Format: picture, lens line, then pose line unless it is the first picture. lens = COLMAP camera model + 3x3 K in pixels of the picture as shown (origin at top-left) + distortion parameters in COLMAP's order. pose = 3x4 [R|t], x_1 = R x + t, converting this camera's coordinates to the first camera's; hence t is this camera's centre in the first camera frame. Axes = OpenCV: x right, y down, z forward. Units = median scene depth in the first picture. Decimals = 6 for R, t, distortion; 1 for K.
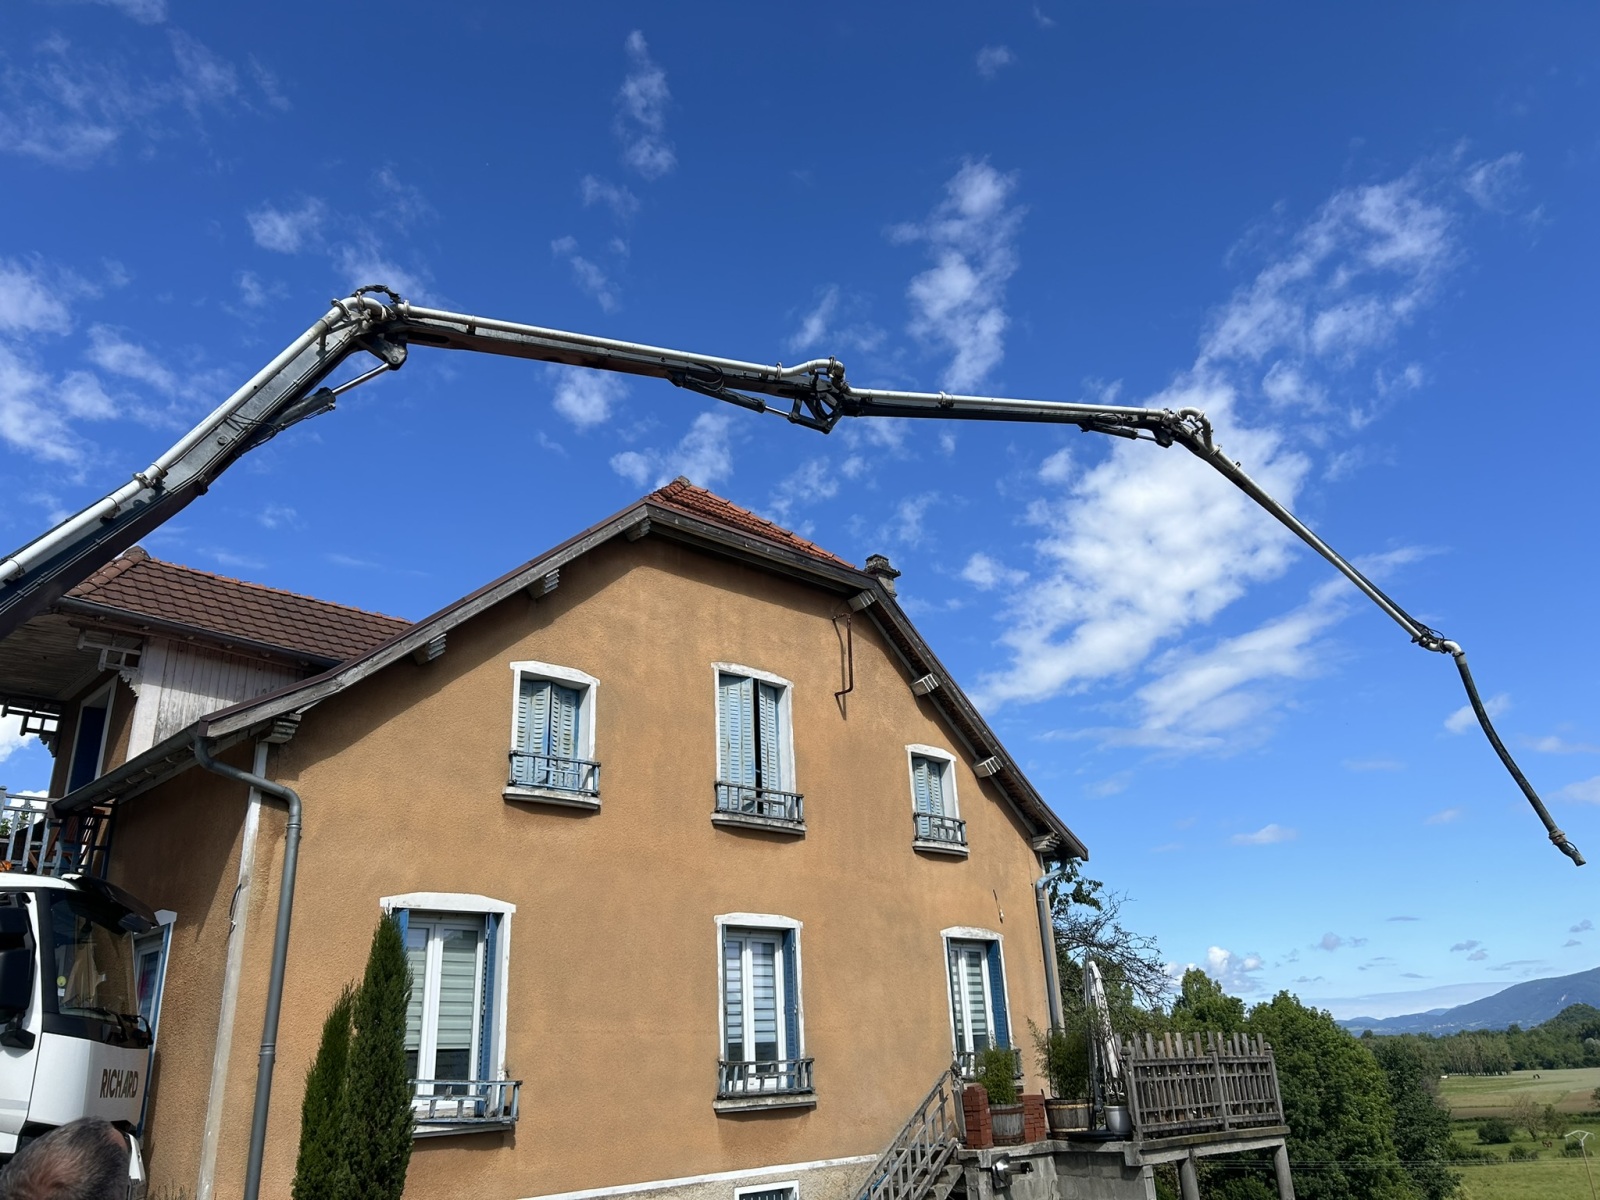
lens RADIAL K [[1199.1, 0, 810.4], [0, 1199.1, 593.9], [0, 0, 1]] dist [0.056680, -0.055938]
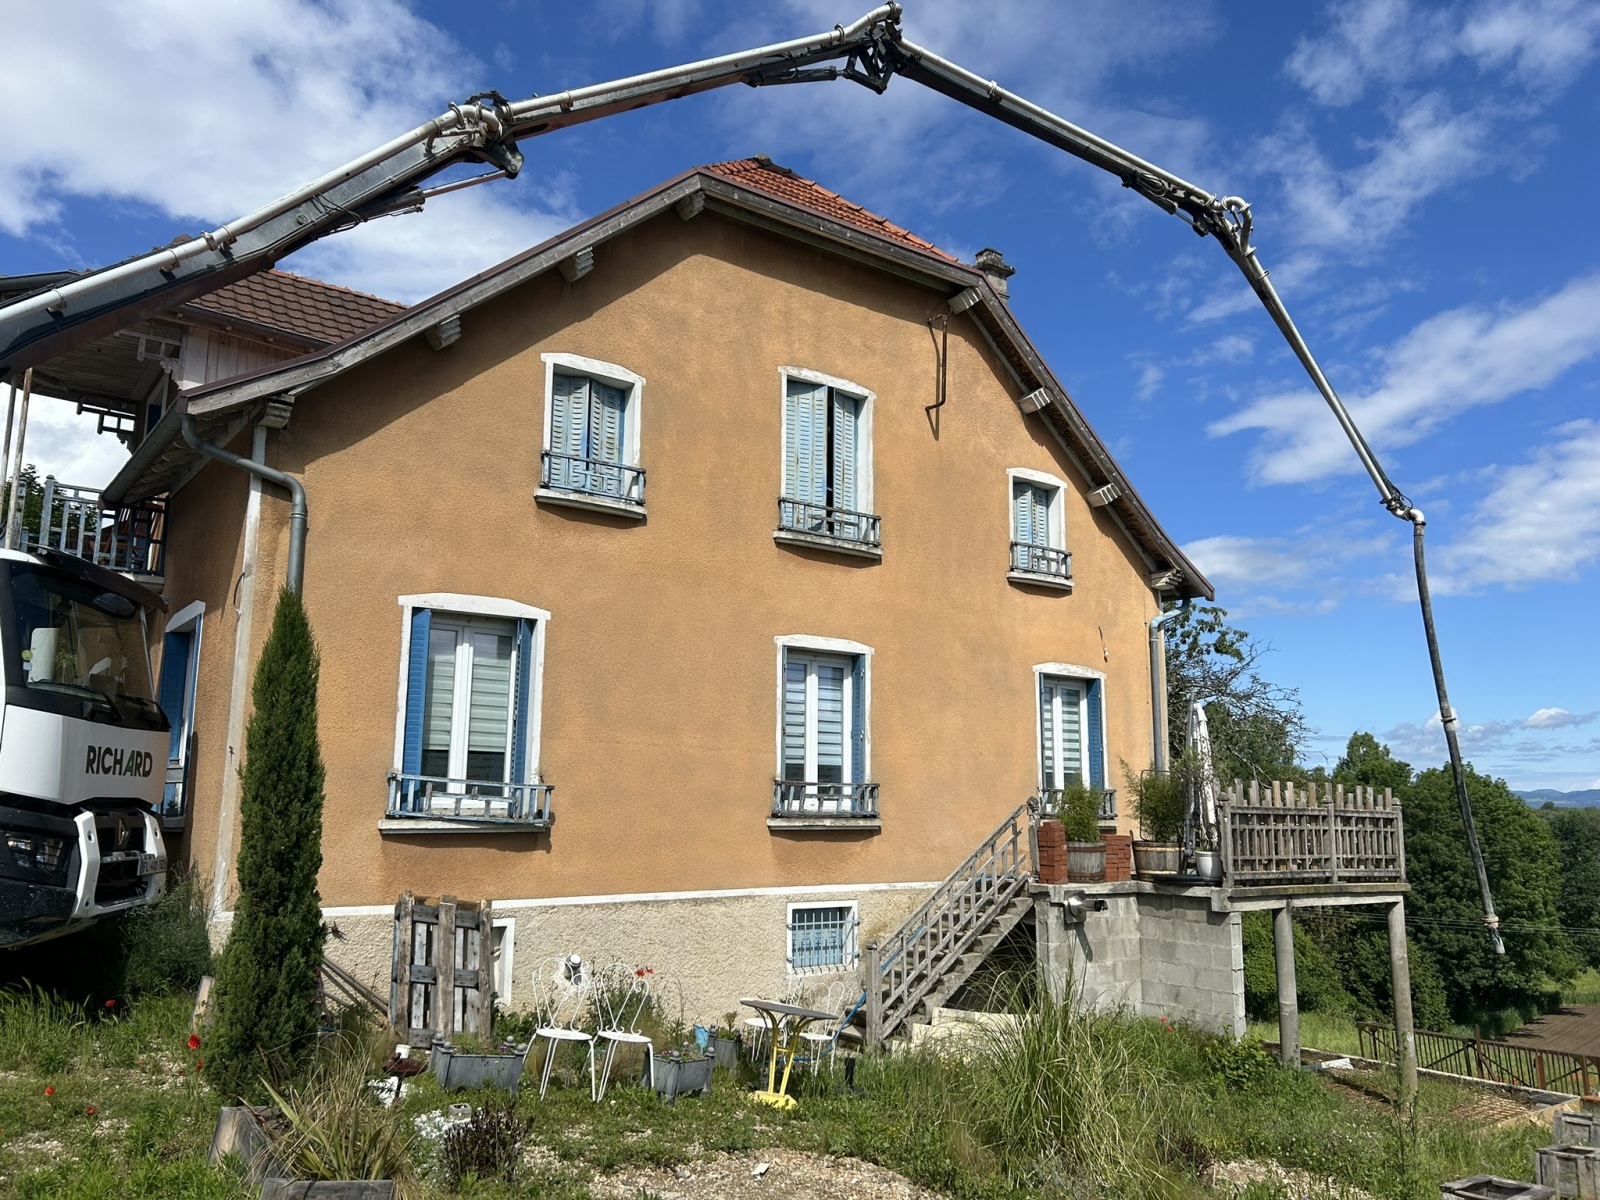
lens RADIAL K [[1202.5, 0, 799.0], [0, 1202.5, 607.4], [0, 0, 1]] dist [0.110125, -0.174624]
pose [[0.989261, 0.034421, -0.142045, 0.071943], [-0.003216, 0.976763, 0.214299, 0.043085], [0.146121, -0.211541, 0.966384, 0.096592]]
